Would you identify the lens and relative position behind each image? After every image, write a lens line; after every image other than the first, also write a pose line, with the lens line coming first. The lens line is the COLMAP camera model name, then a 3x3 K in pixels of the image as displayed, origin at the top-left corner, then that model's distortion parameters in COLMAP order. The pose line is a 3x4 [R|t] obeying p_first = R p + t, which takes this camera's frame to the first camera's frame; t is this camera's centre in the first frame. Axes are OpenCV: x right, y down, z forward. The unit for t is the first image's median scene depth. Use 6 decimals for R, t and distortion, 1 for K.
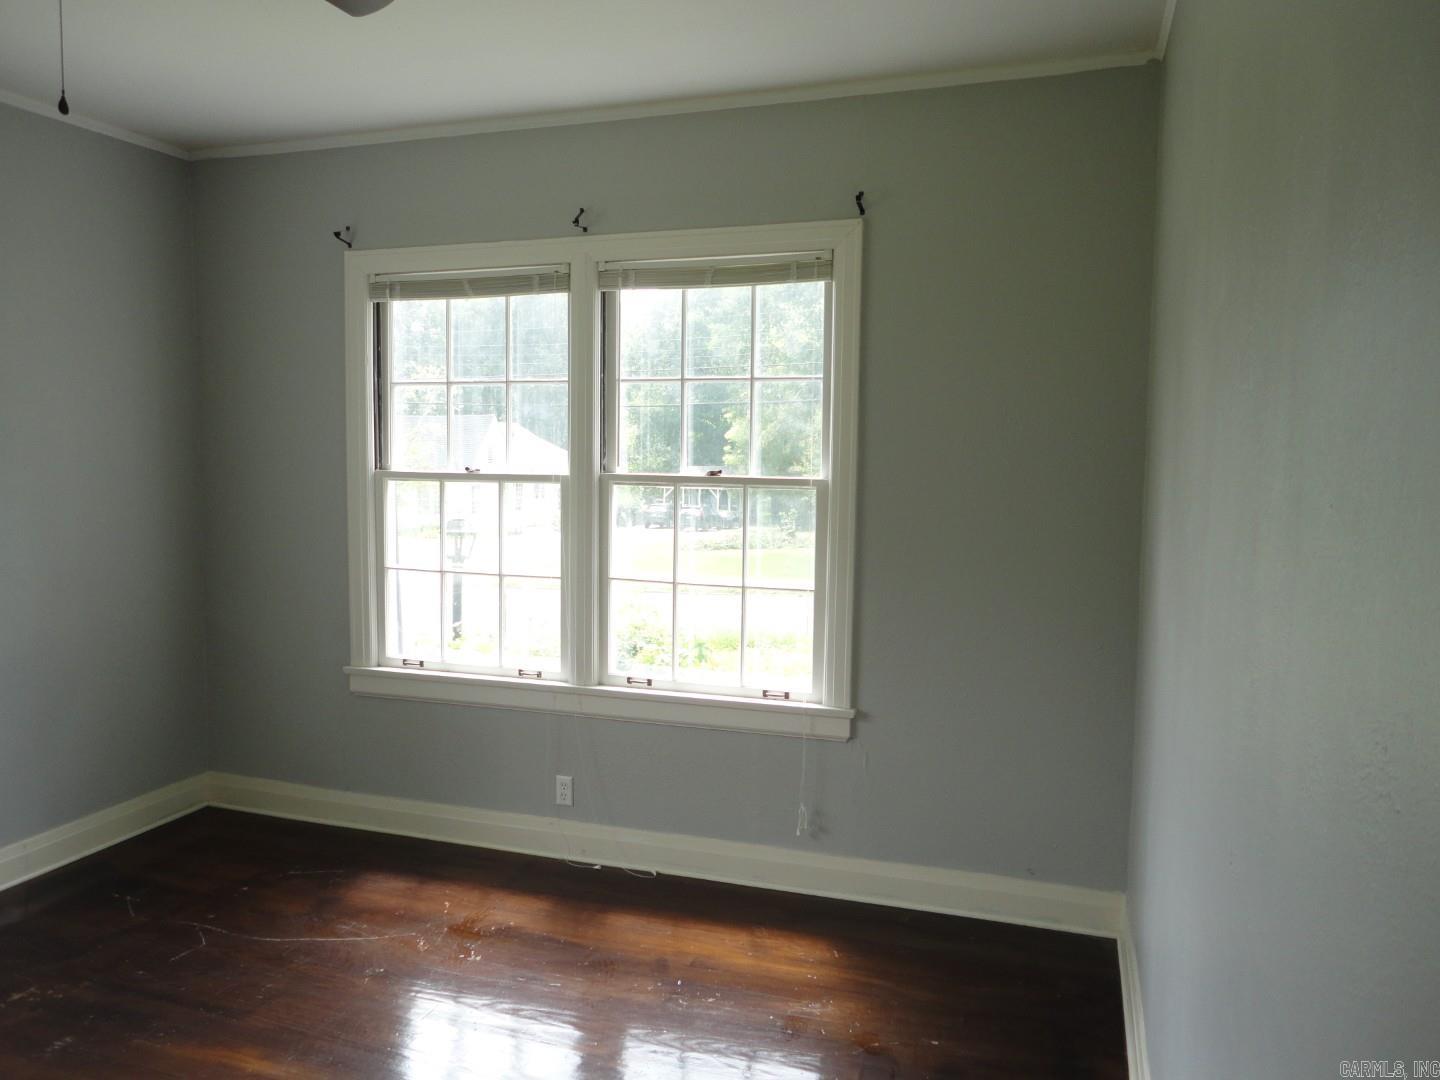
lens RADIAL K [[1091.7, 0, 722.5], [0, 1091.7, 511.2], [0, 0, 1]] dist [-0.081587, -0.003061]
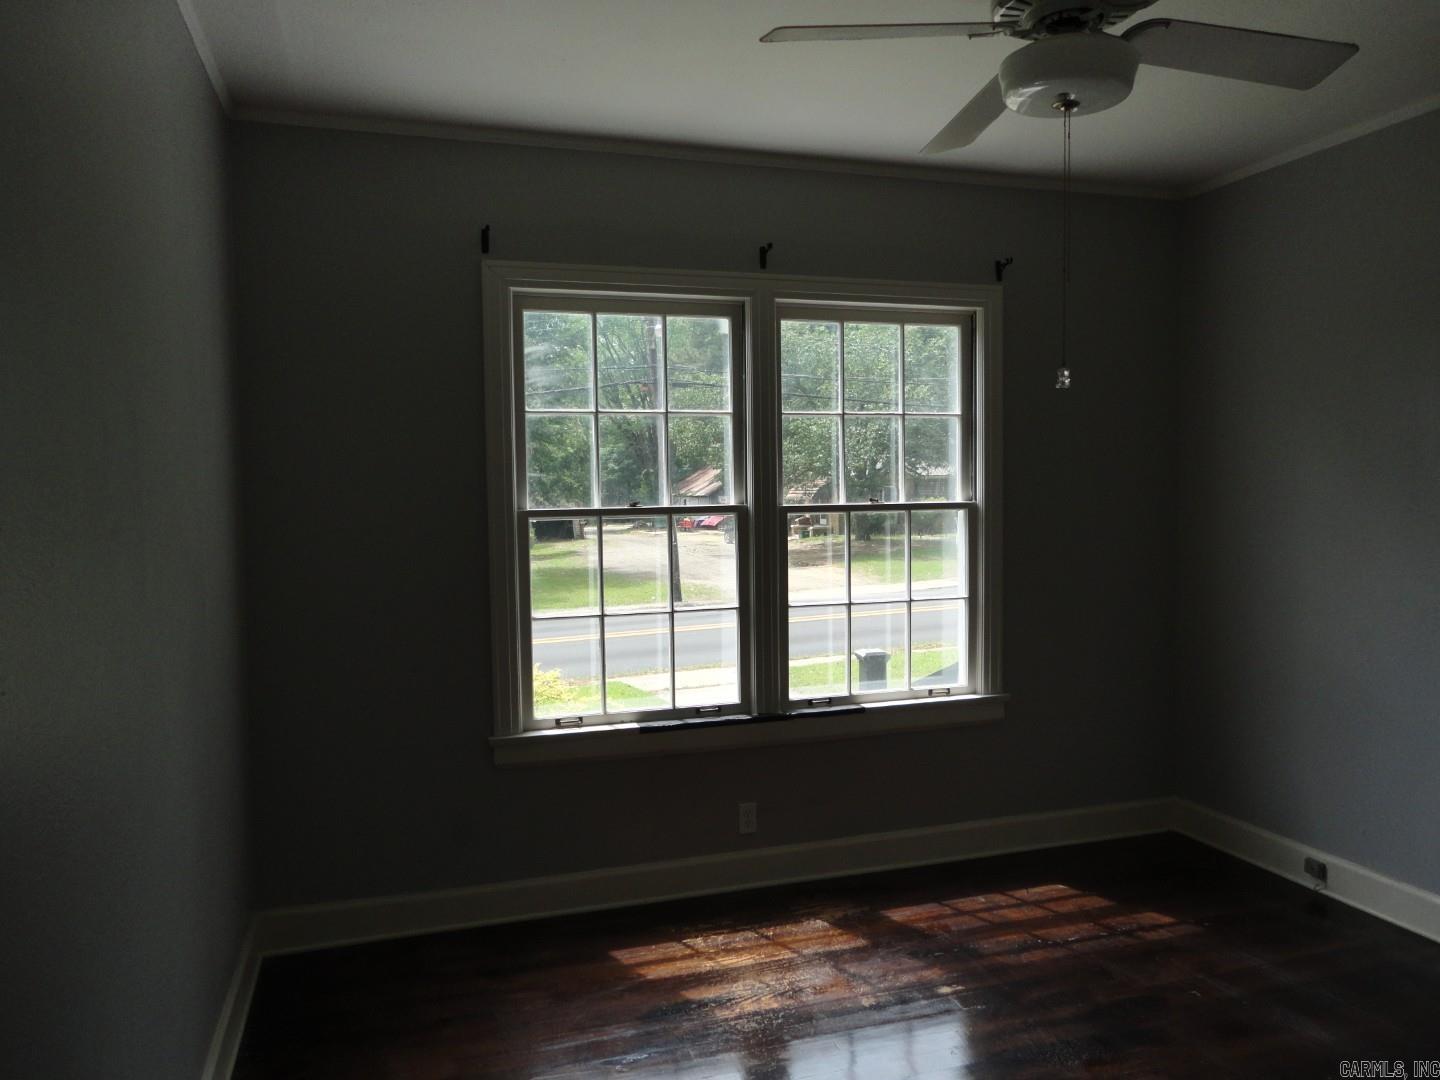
lens RADIAL K [[1047.5, 0, 718.3], [0, 1047.5, 532.7], [0, 0, 1]] dist [-0.000323, -0.001485]
pose [[0.809414, -0.047864, 0.585285, -0.734132], [0.052139, 0.998594, 0.009560, -0.020057], [-0.584919, 0.022778, 0.810772, 0.227506]]
